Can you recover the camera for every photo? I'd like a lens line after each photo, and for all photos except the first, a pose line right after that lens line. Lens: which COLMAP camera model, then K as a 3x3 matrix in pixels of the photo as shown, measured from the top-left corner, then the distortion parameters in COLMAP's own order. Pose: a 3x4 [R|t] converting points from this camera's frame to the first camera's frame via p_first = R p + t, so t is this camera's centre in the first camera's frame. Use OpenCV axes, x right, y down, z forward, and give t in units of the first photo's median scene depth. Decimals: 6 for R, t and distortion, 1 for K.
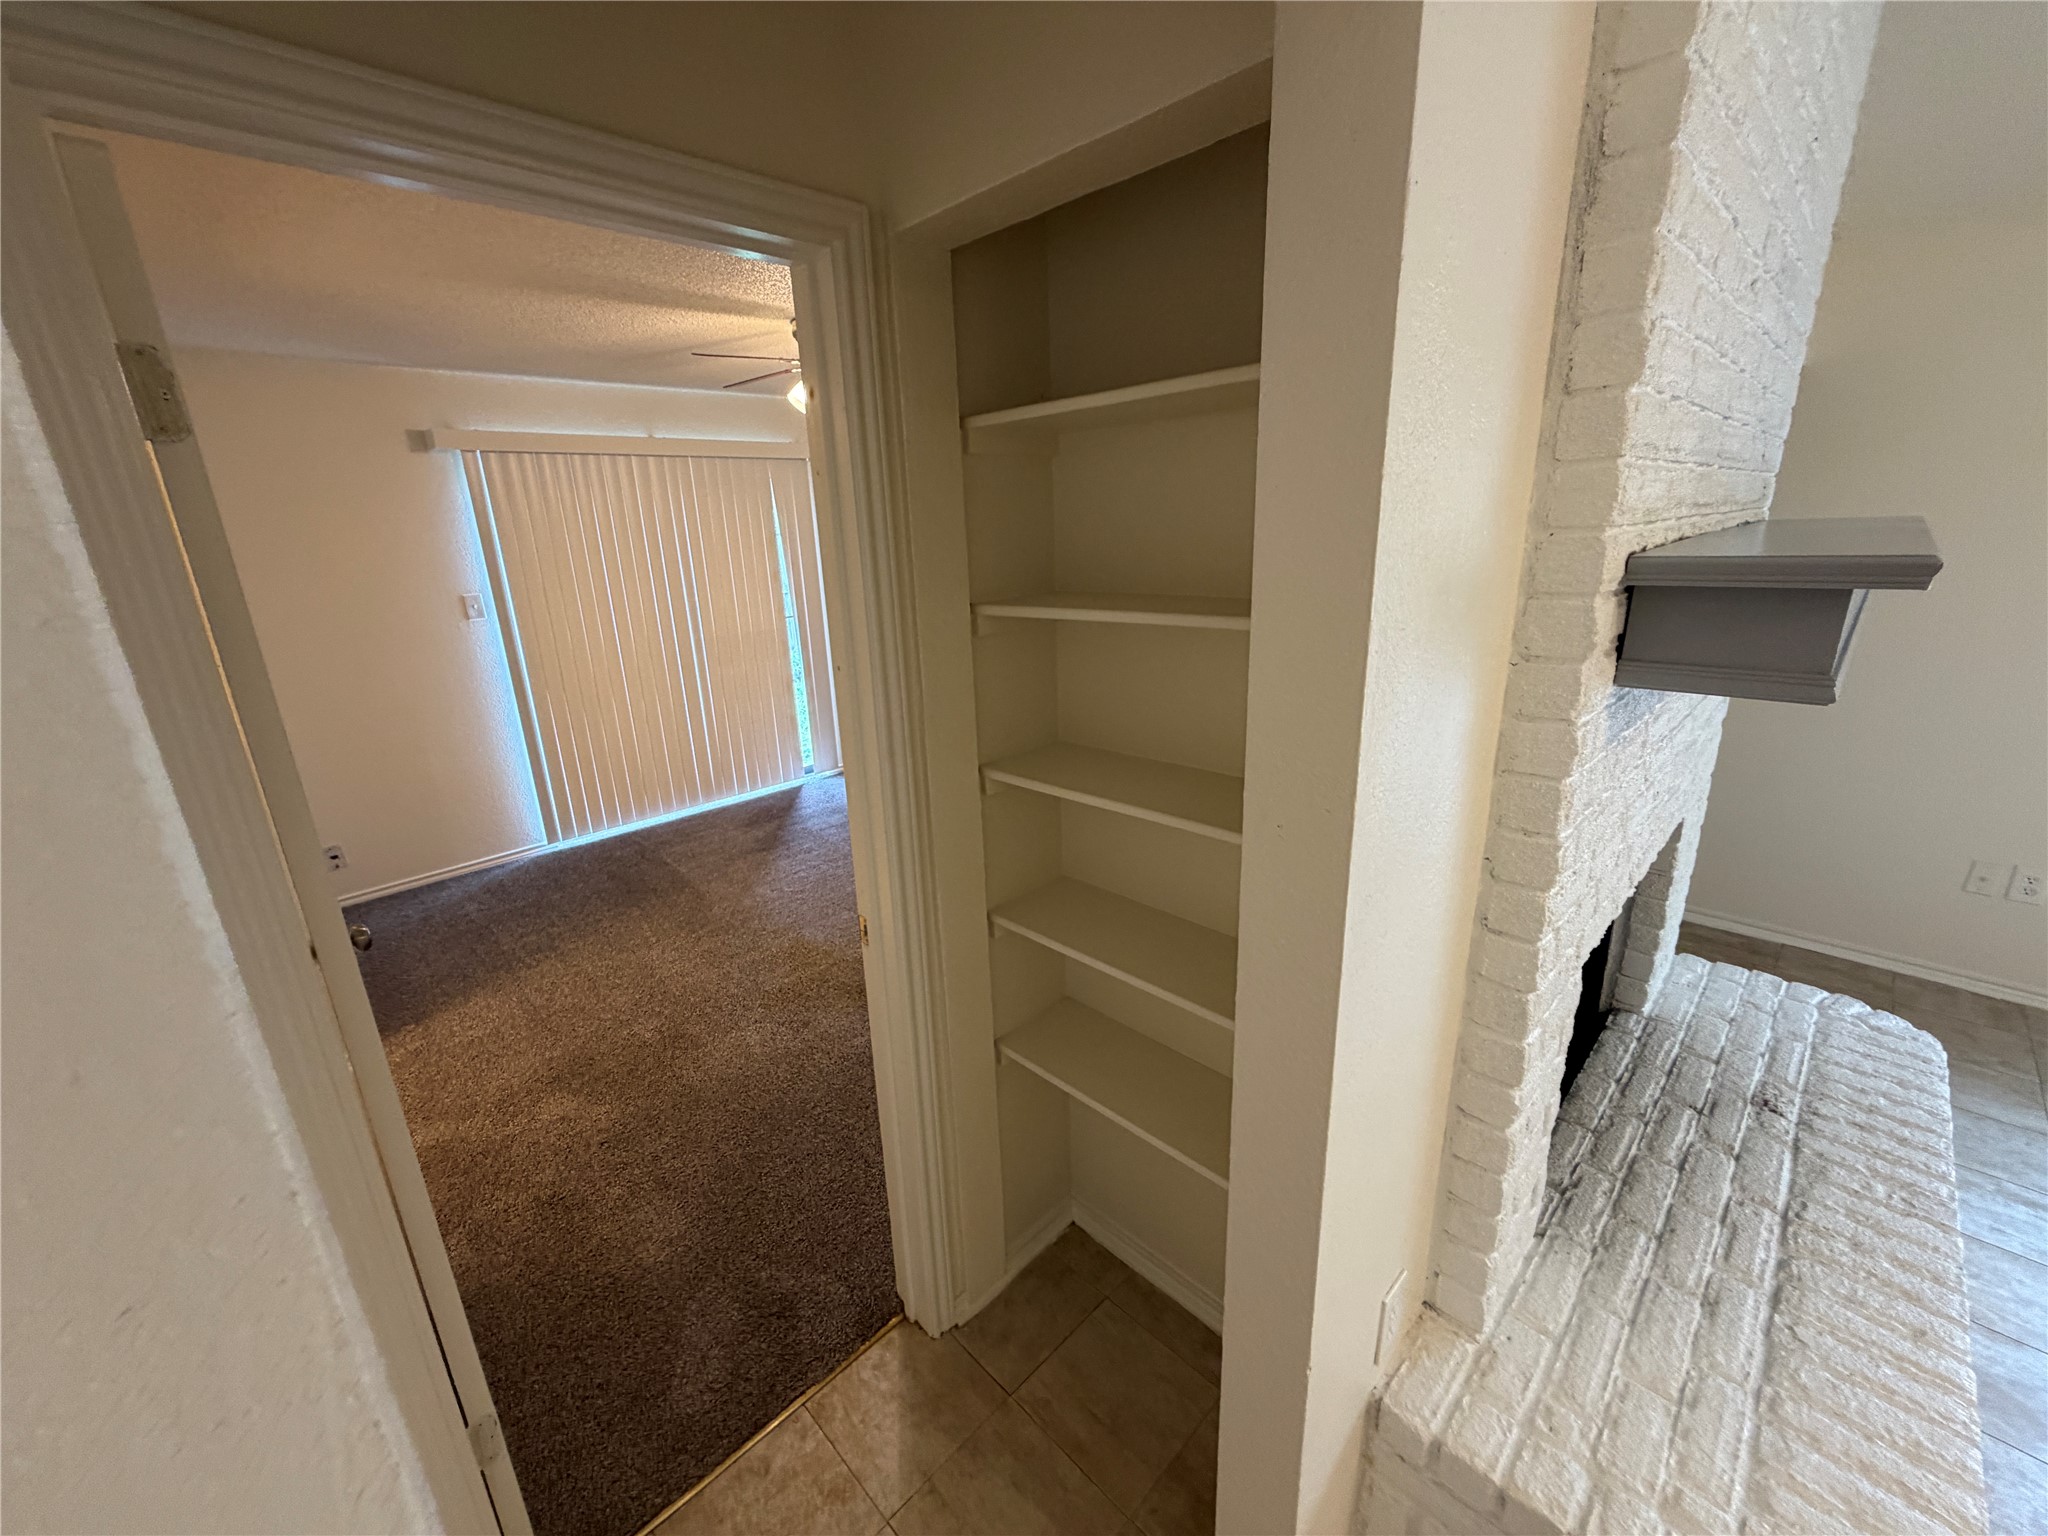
lens RADIAL K [[817.5, 0, 1025.0], [0, 817.5, 770.5], [0, 0, 1]] dist [0.001035, -0.000455]
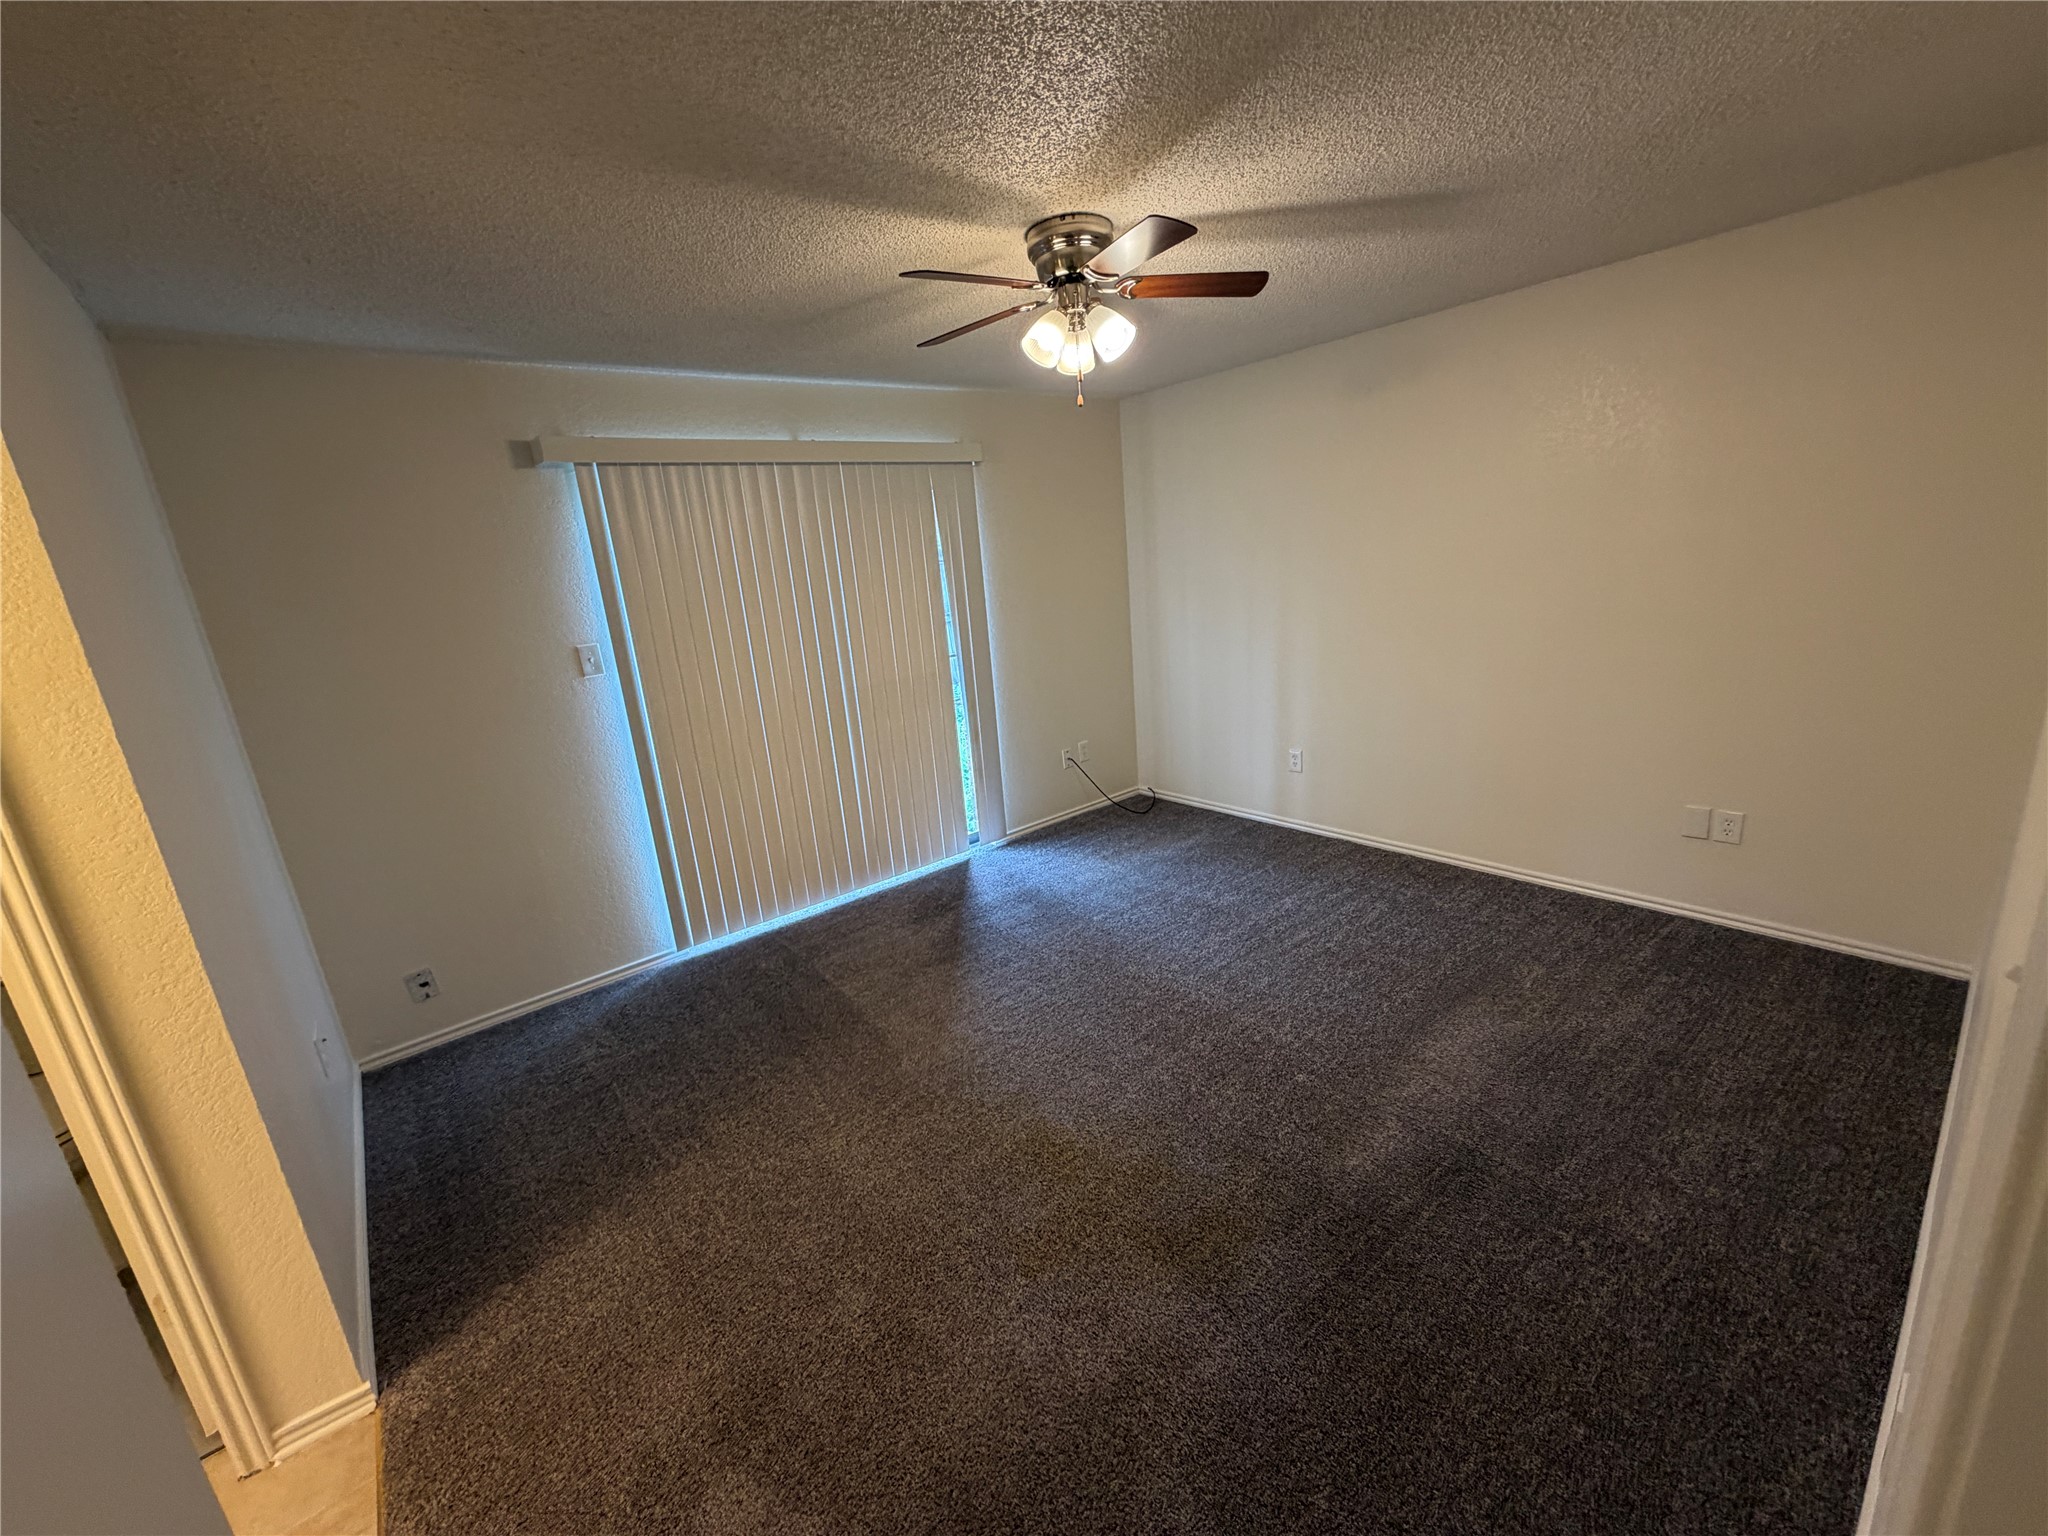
lens RADIAL K [[817.5, 0, 1024.4], [0, 817.5, 768.9], [0, 0, 1]] dist [0.001035, -0.000455]
pose [[0.994825, -0.023394, -0.098872, -0.171720], [0.020237, 0.999256, -0.032818, -0.057474], [0.099566, 0.030648, 0.994559, 0.246224]]
